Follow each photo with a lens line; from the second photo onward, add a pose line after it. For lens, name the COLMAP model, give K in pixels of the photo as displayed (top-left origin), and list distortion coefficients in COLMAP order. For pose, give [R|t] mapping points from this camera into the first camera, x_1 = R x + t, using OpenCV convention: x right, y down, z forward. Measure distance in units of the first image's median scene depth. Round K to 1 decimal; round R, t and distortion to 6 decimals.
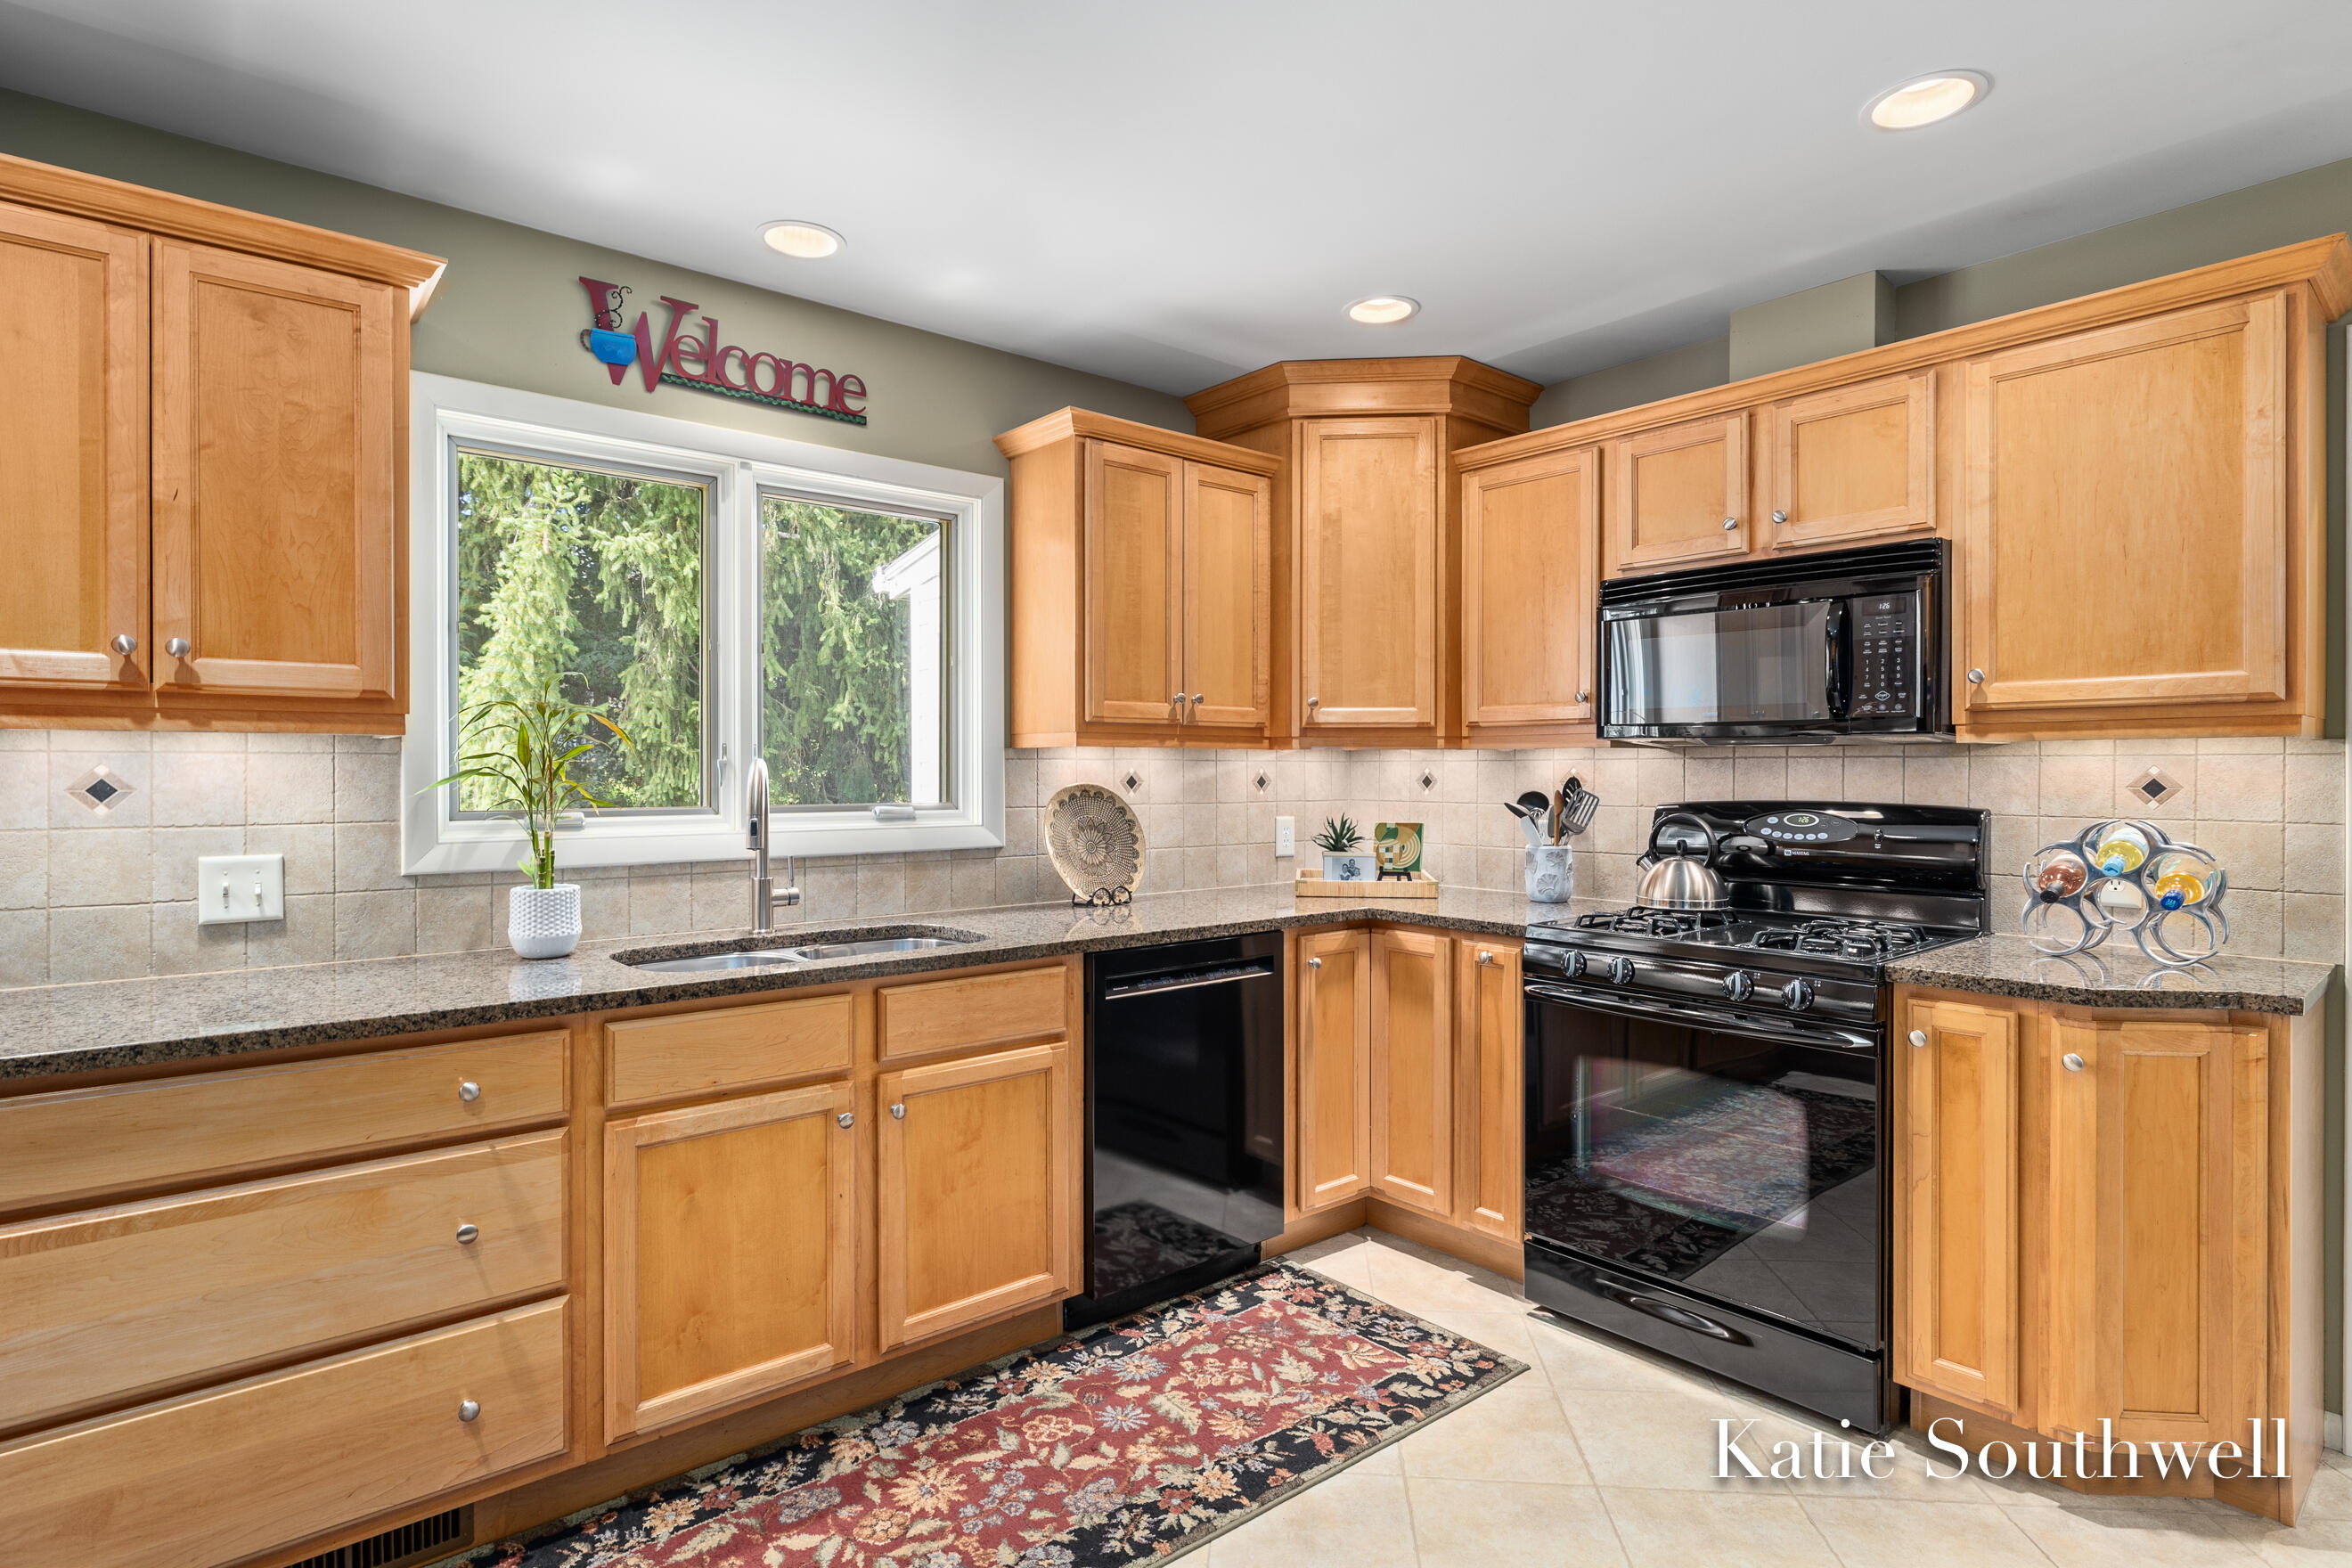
lens RADIAL K [[1197.1, 0, 1176.0], [0, 1197.1, 784.0], [0, 0, 1]] dist [0.000828, -0.000175]
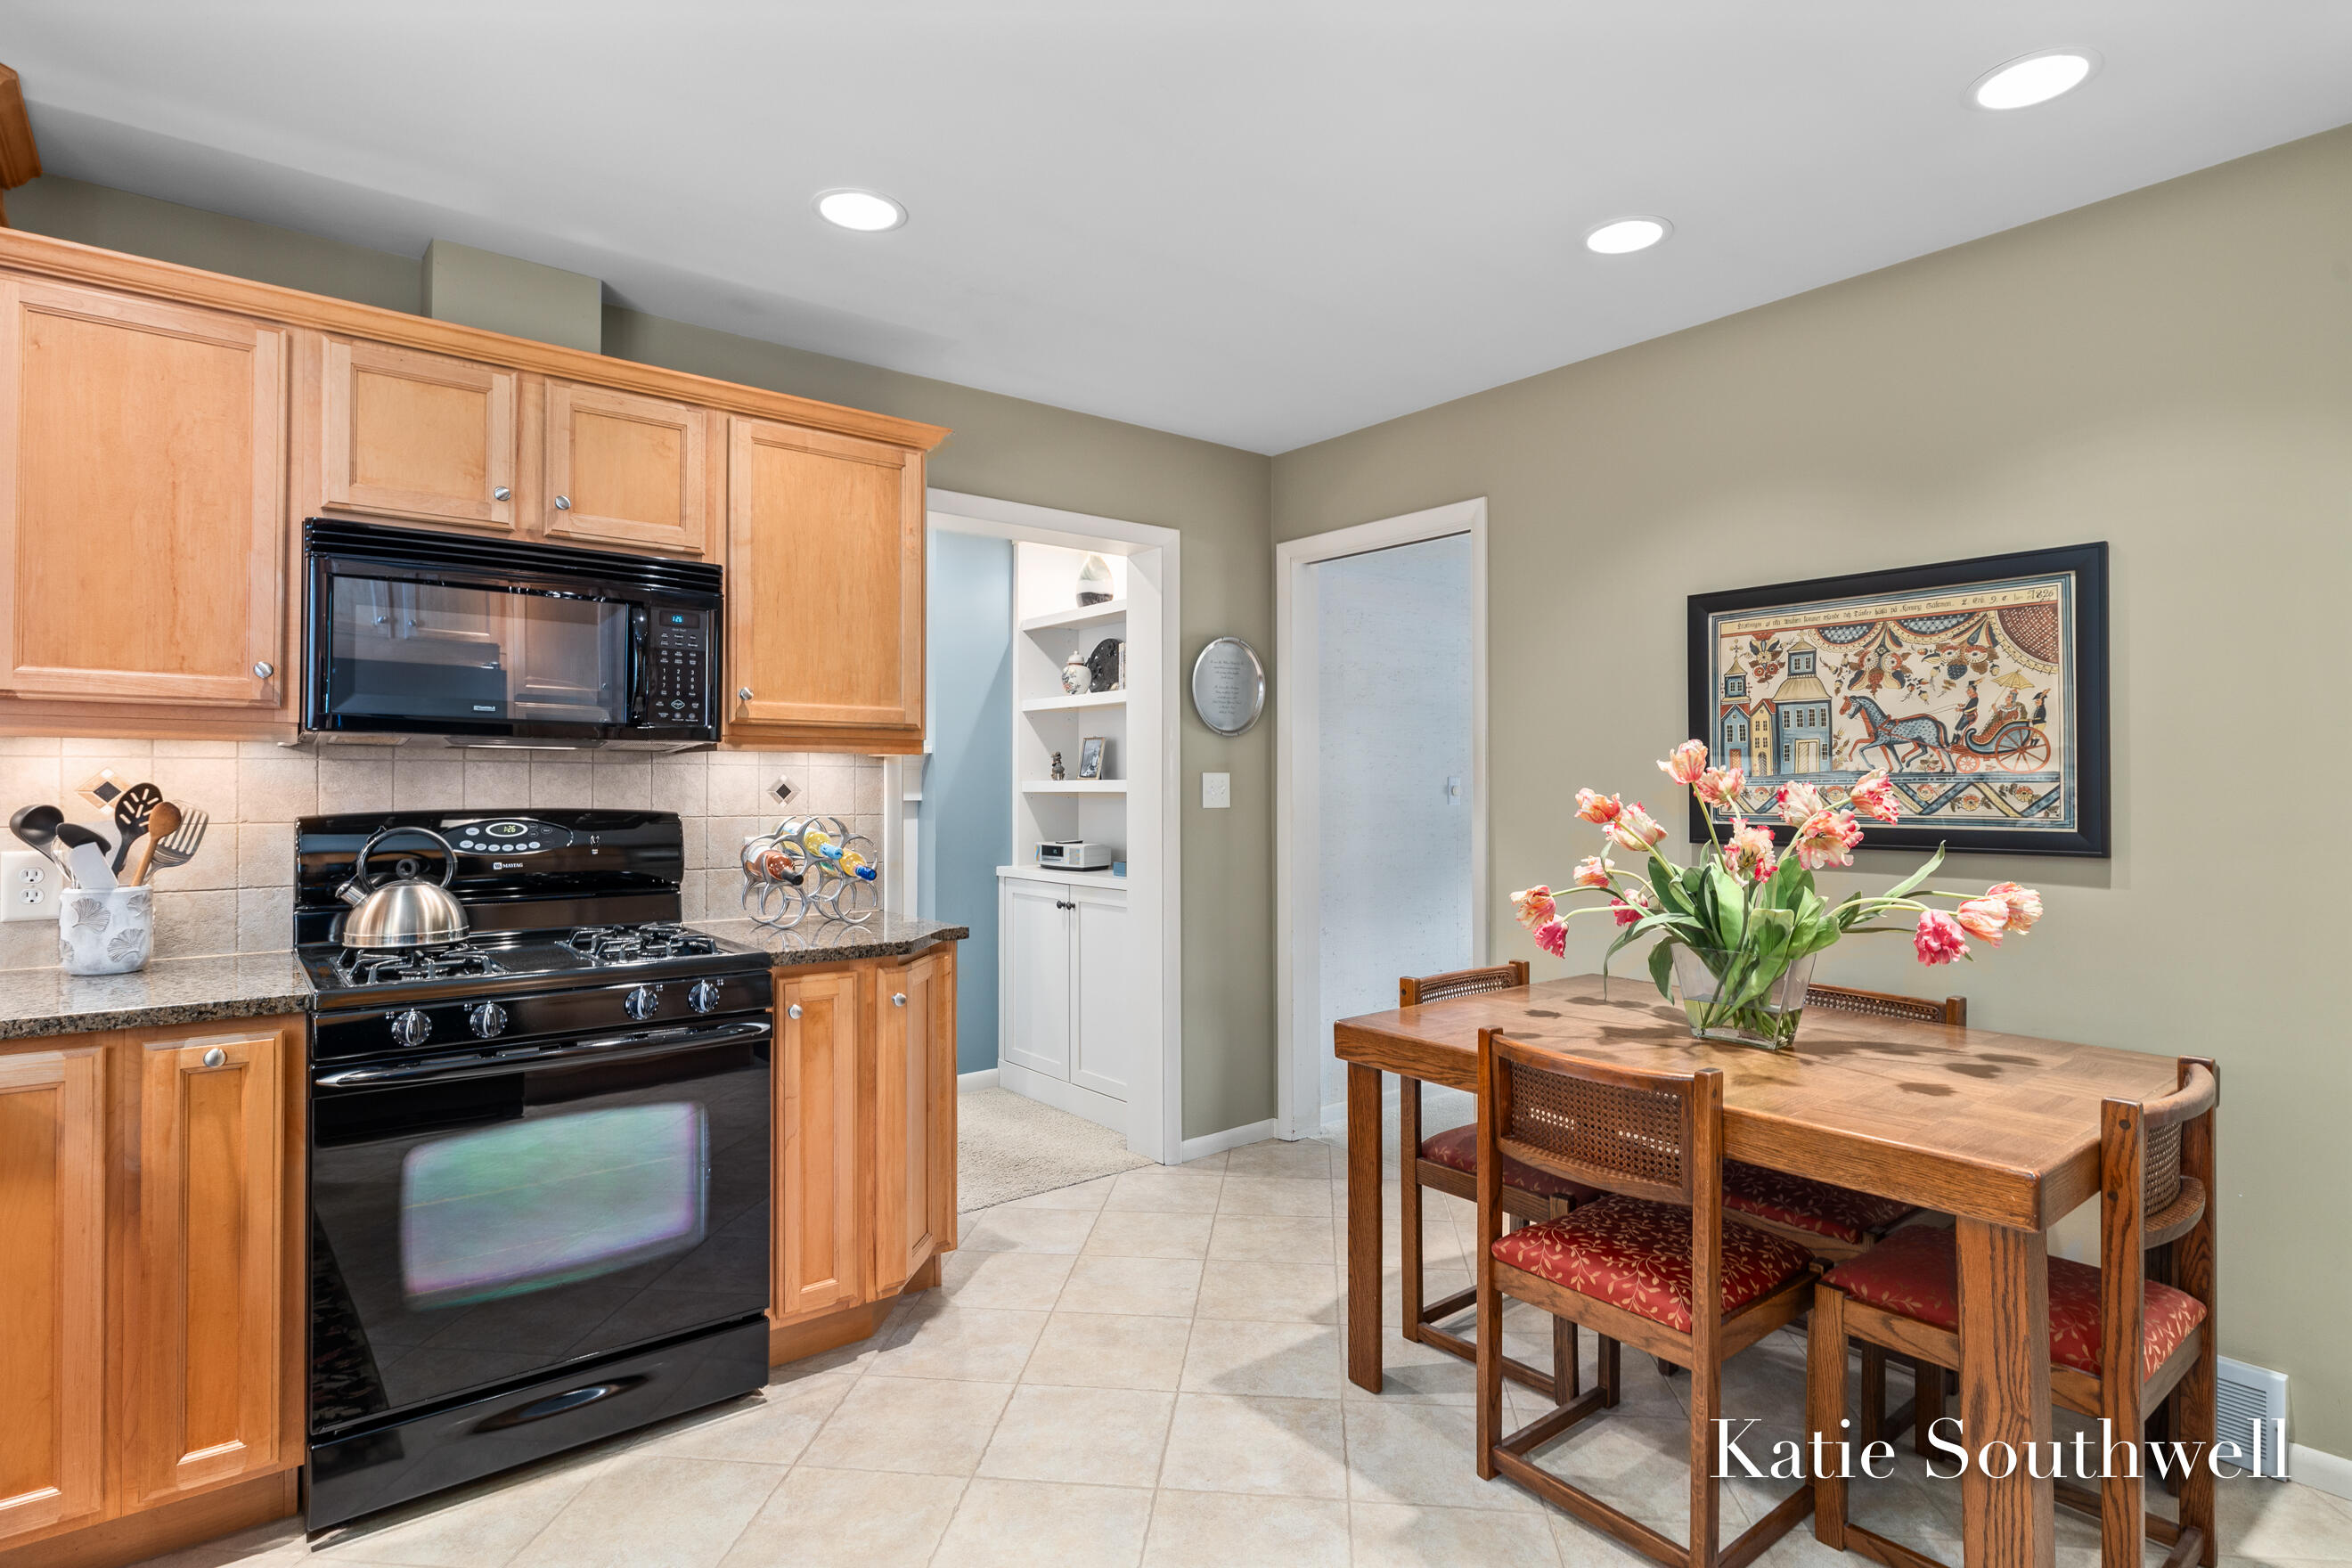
lens RADIAL K [[1197.1, 0, 1176.0], [0, 1197.1, 784.0], [0, 0, 1]] dist [0.000828, -0.000175]
pose [[0.020425, 0.002942, 0.999787, -0.429019], [0.009753, 0.999948, -0.003142, 0.003278], [-0.999744, 0.009815, 0.020396, 0.520477]]
